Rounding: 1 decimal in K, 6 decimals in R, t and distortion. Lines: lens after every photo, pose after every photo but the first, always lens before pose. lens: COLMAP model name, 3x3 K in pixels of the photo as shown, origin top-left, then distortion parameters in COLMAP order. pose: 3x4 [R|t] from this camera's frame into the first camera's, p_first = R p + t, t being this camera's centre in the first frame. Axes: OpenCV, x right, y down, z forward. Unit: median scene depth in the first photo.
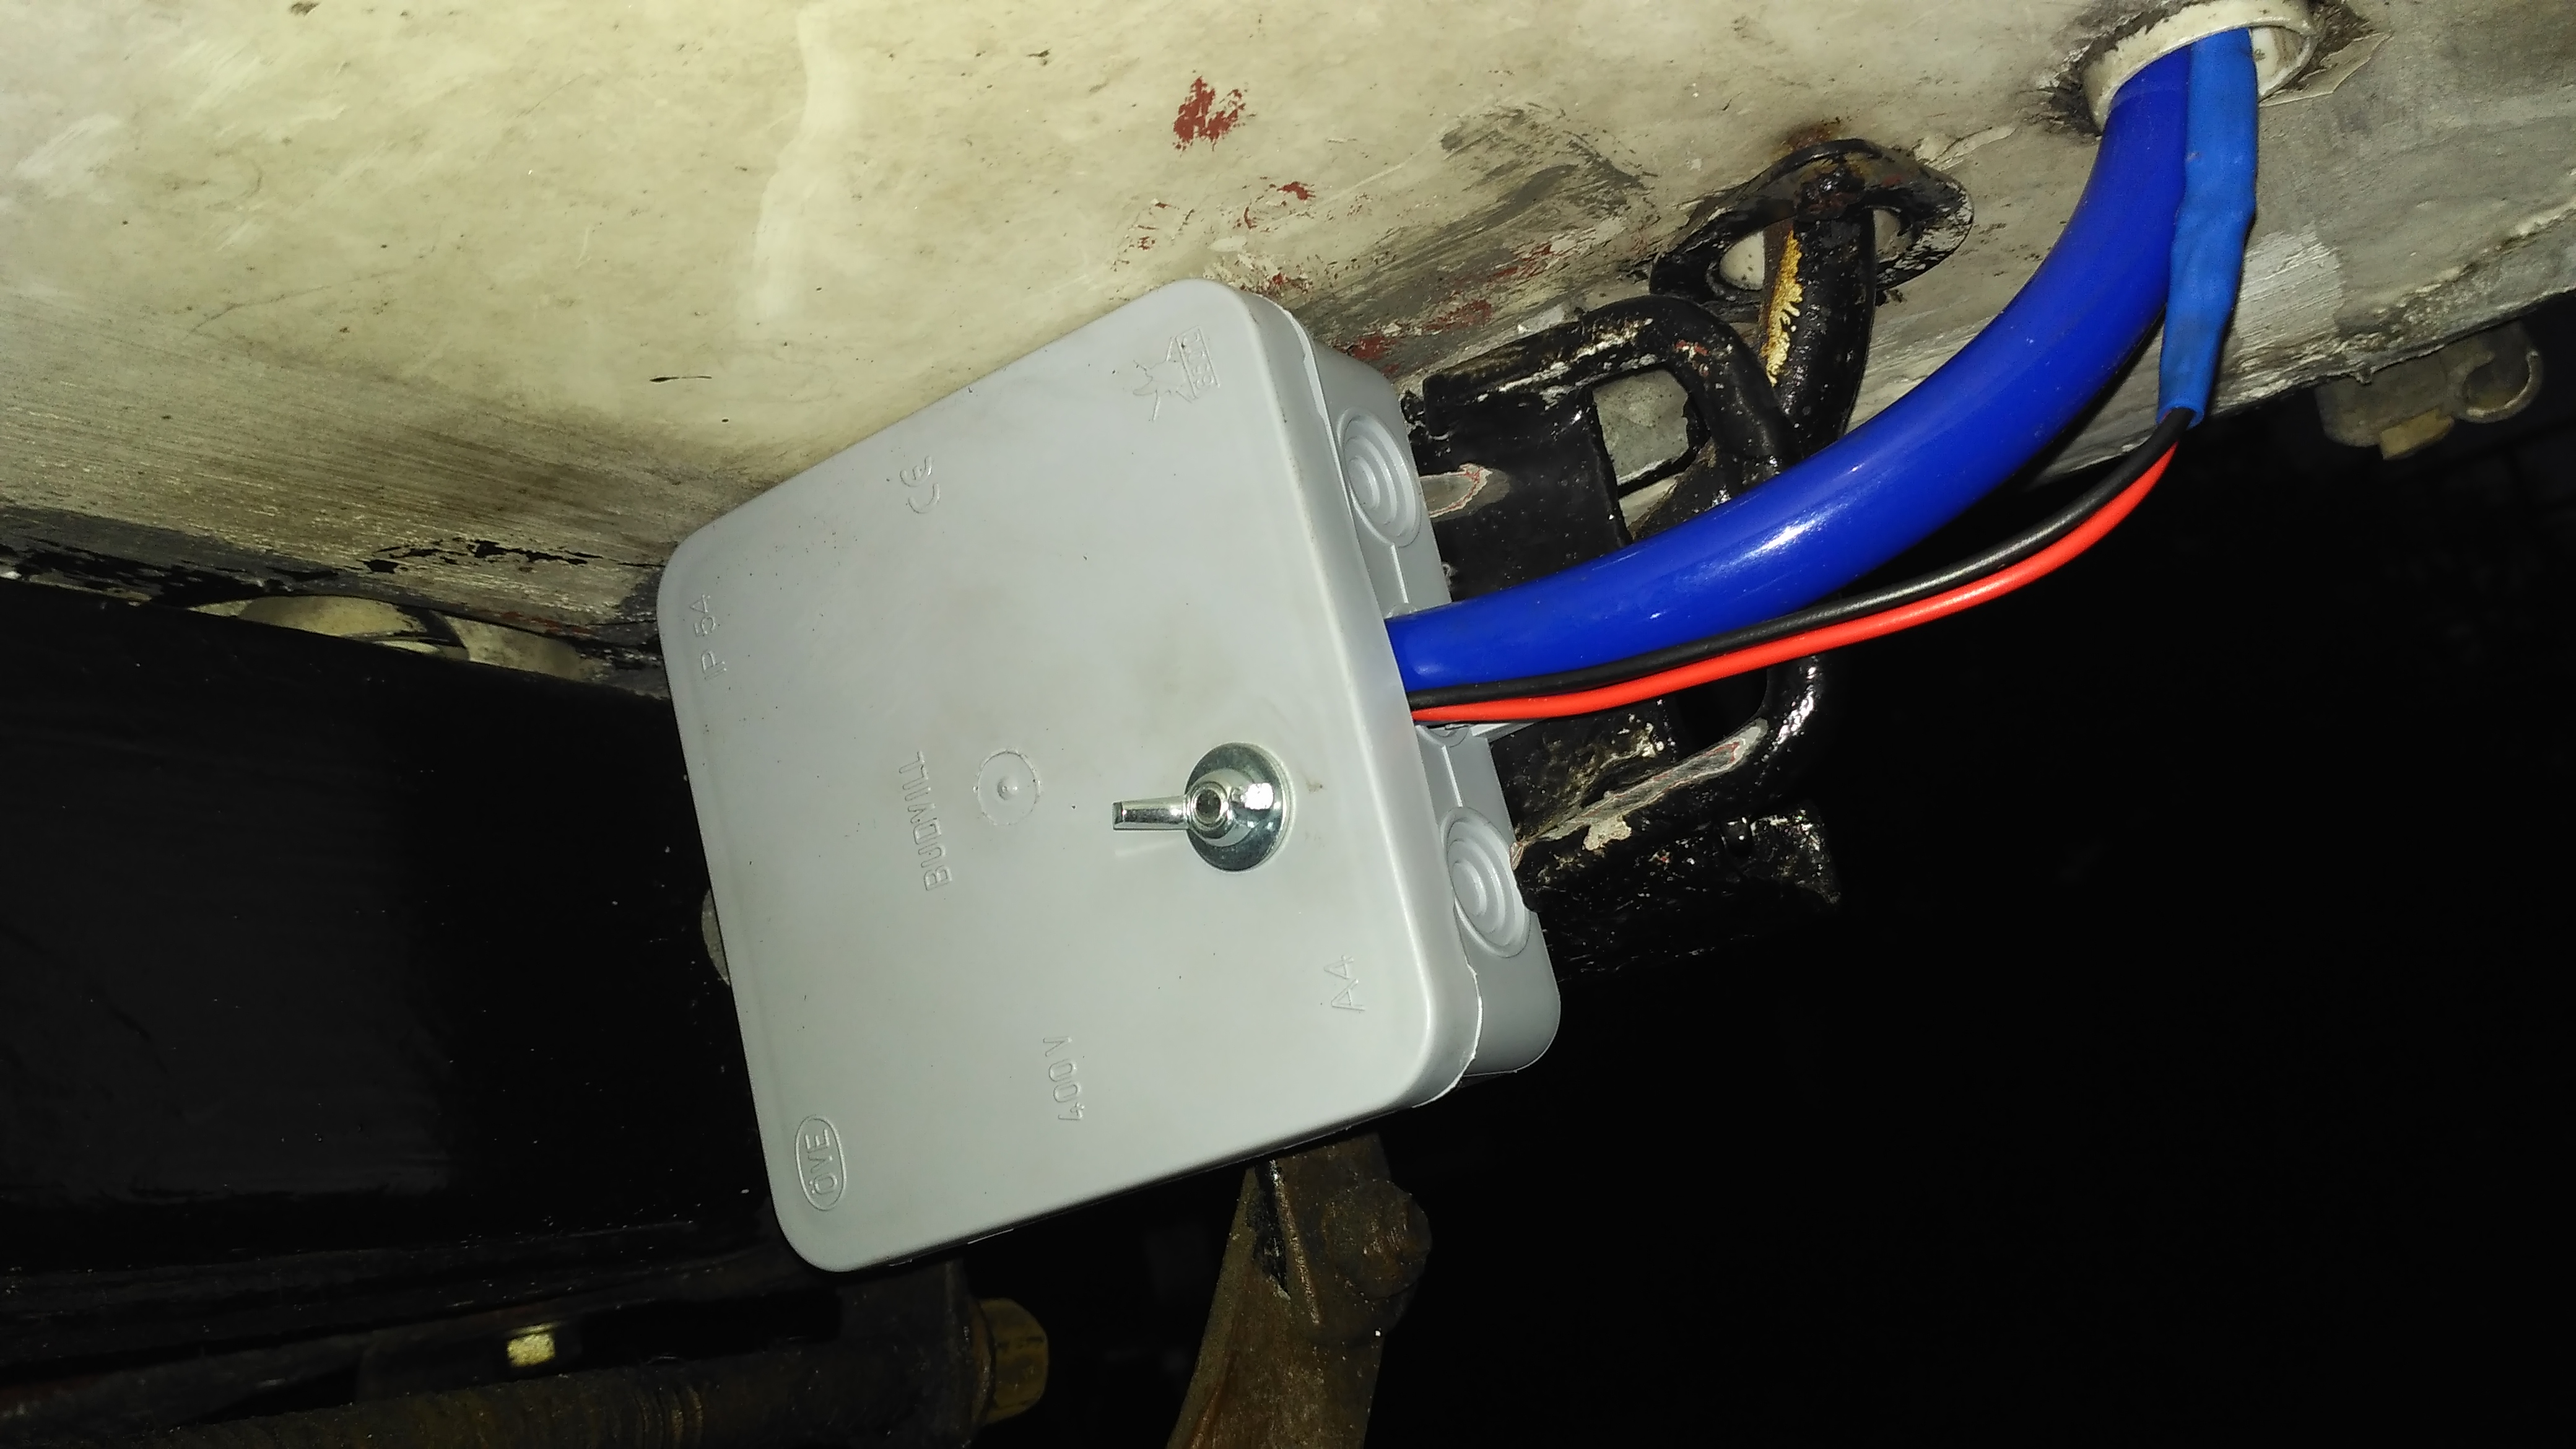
lens RADIAL K [[2277.9, 0, 1288.0], [0, 2277.9, 724.5], [0, 0, 1]] dist [0.043773, -0.000114]
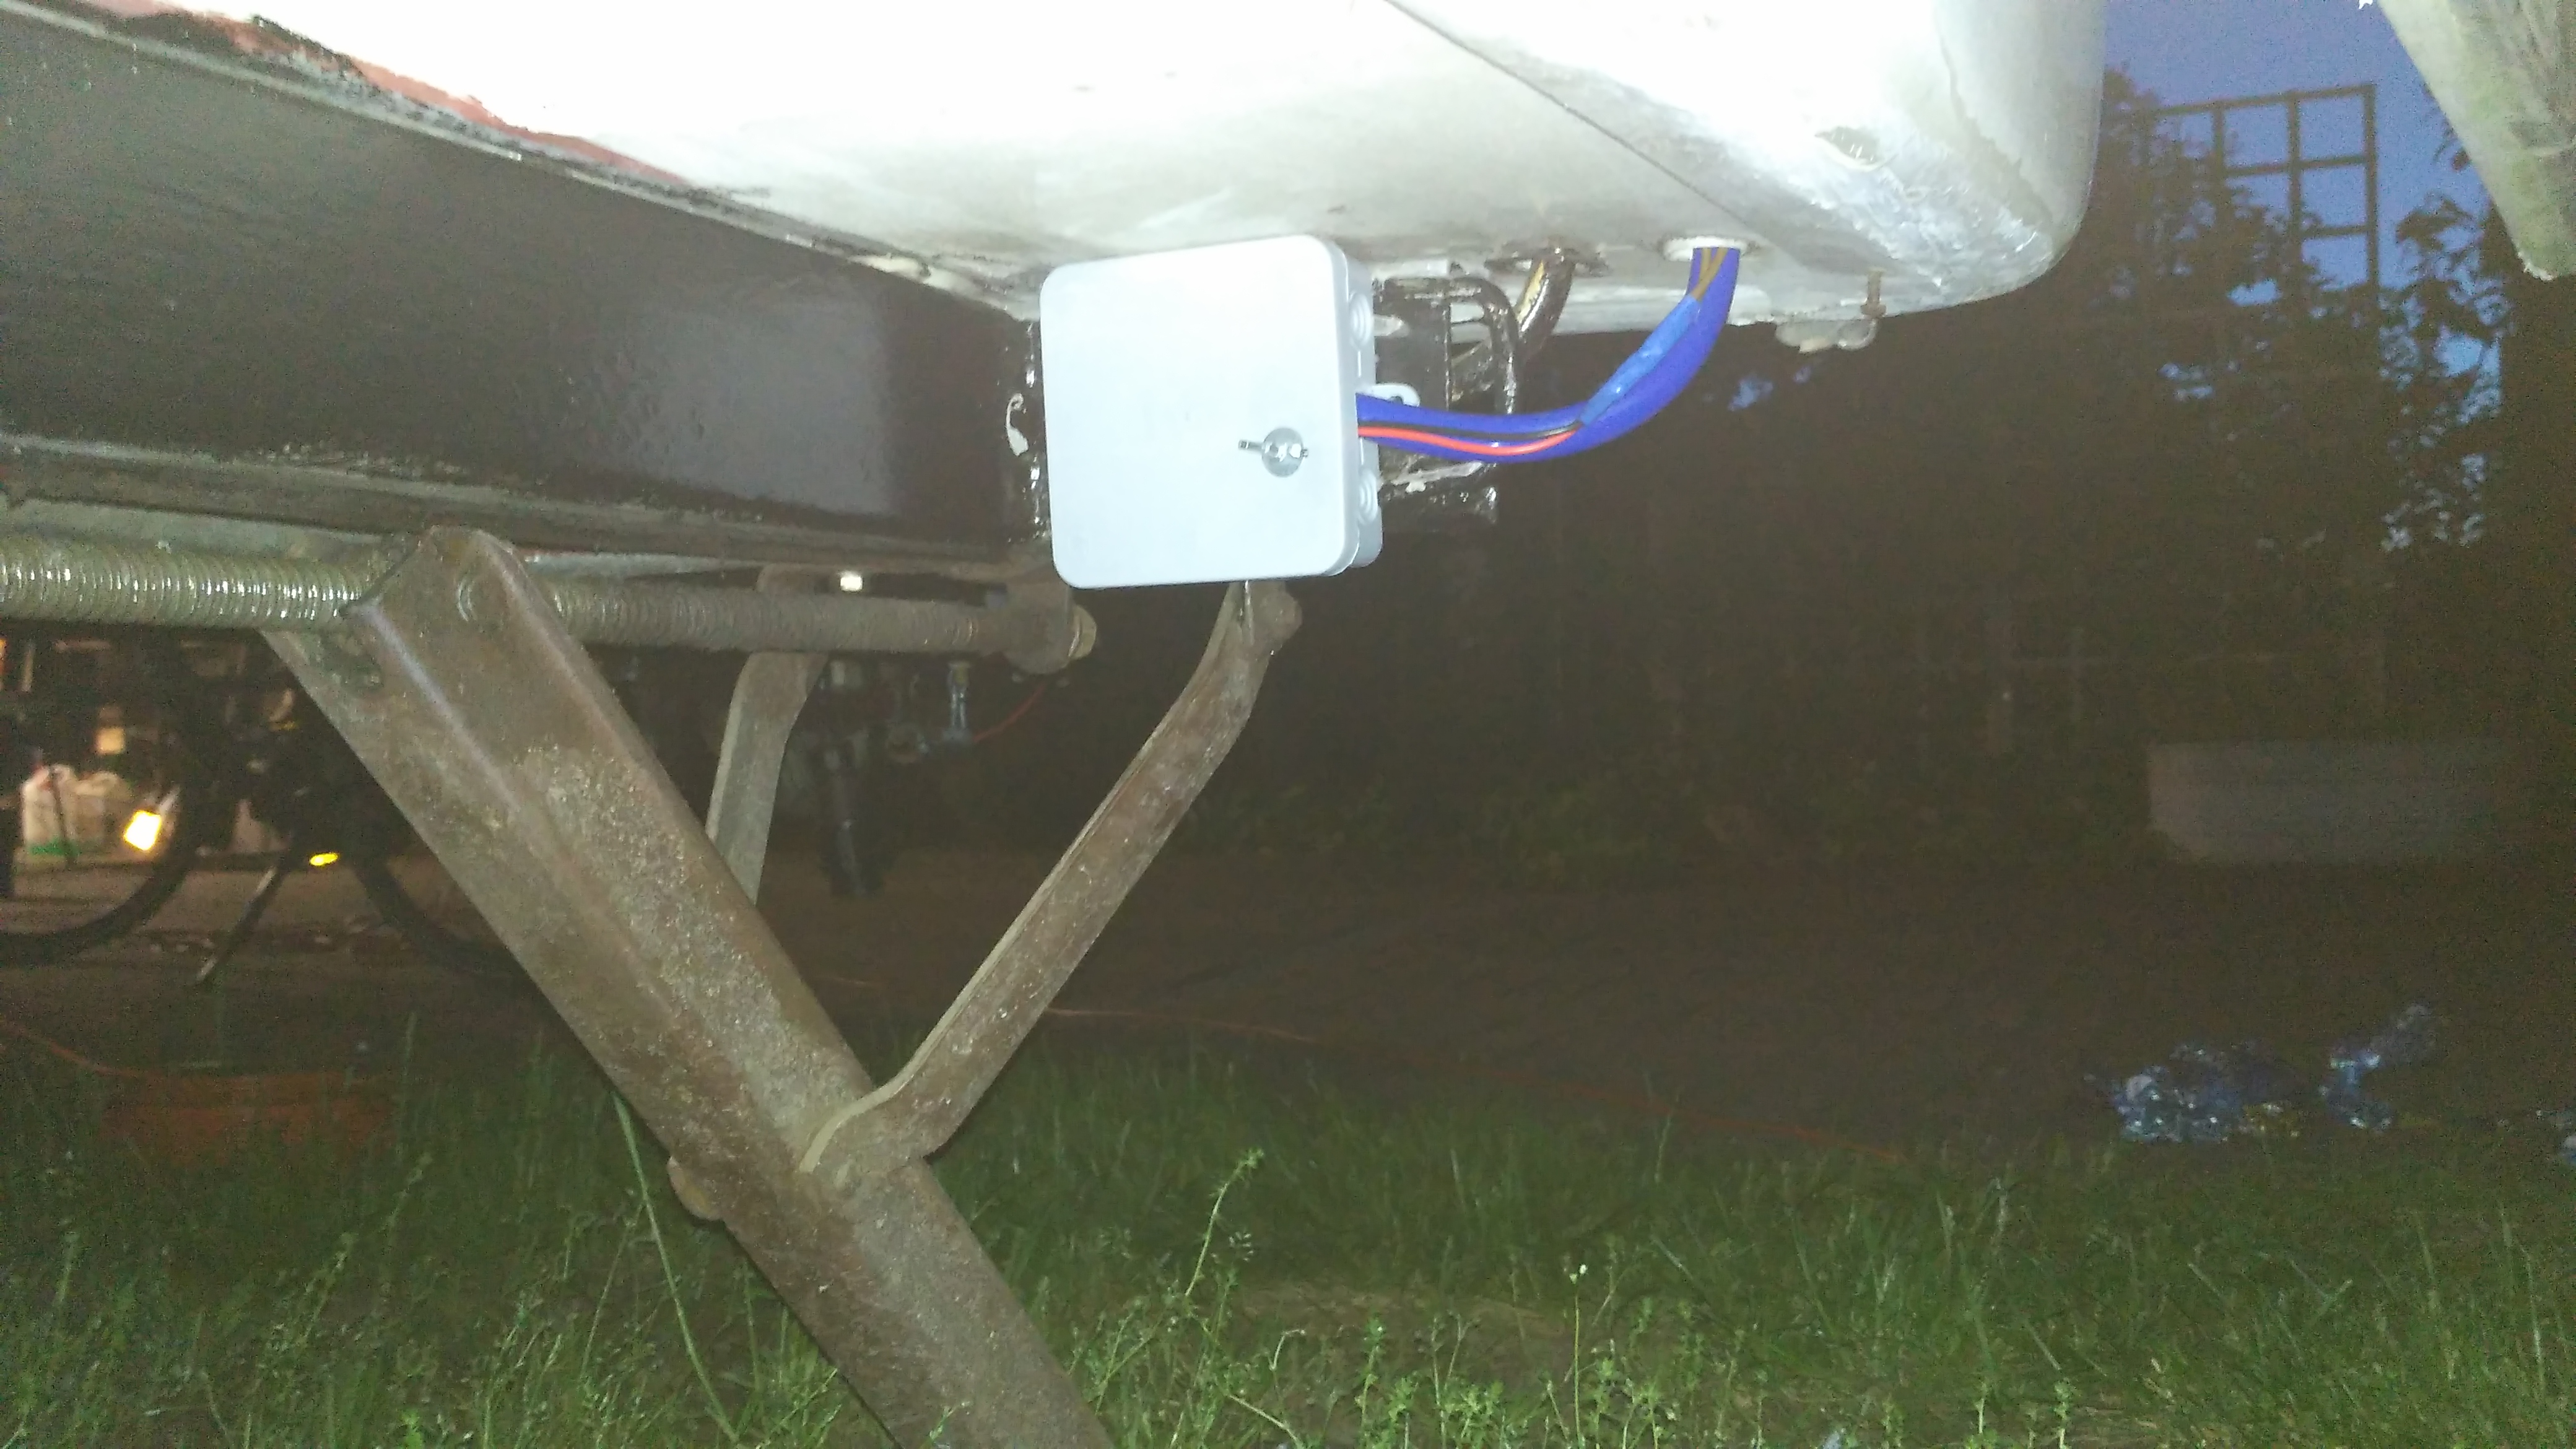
lens RADIAL K [[2277.9, 0, 1288.0], [0, 2277.9, 724.5], [0, 0, 1]] dist [0.043773, -0.000114]
pose [[0.968818, 0.189837, 0.159230, -0.334875], [-0.225786, 0.941070, 0.251810, -0.293445], [-0.102044, -0.279910, 0.954588, -1.419411]]
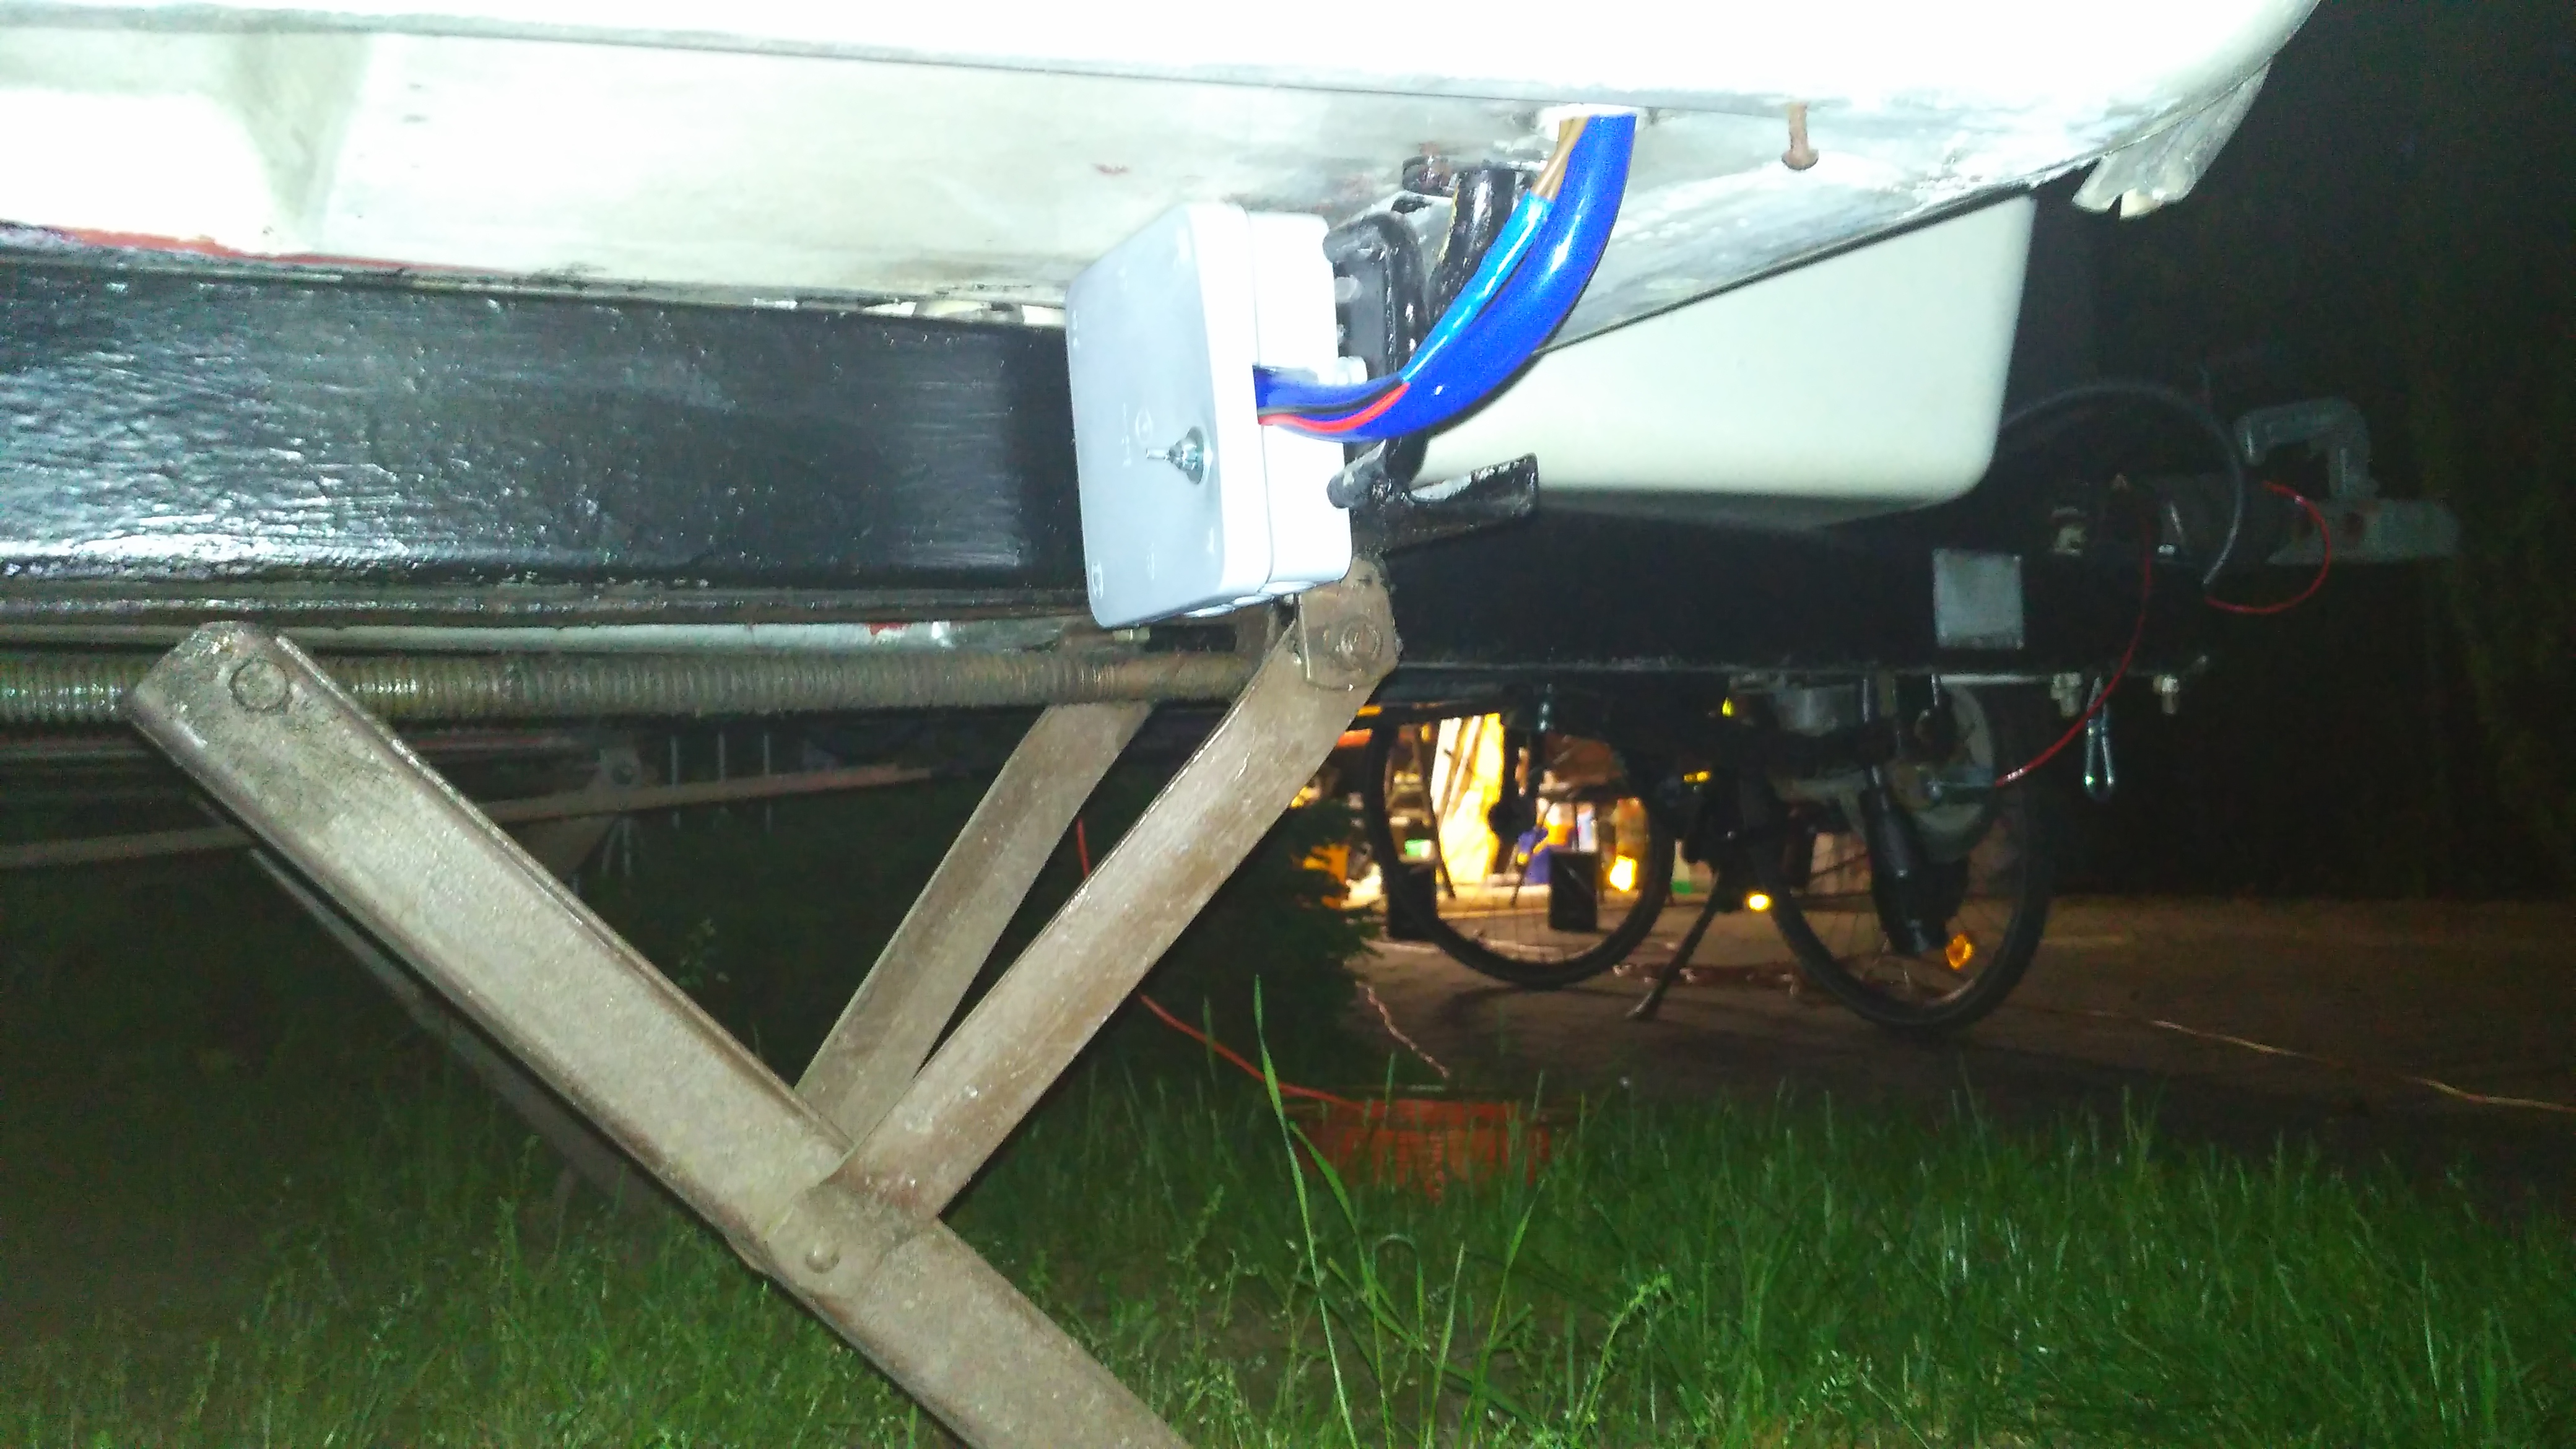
lens RADIAL K [[2277.9, 0, 1288.0], [0, 2277.9, 724.5], [0, 0, 1]] dist [0.043773, -0.000114]
pose [[0.850542, 0.154602, -0.502669, 1.102791], [0.011921, 0.949901, 0.312325, -0.369381], [0.525772, -0.271638, 0.806087, -0.744218]]
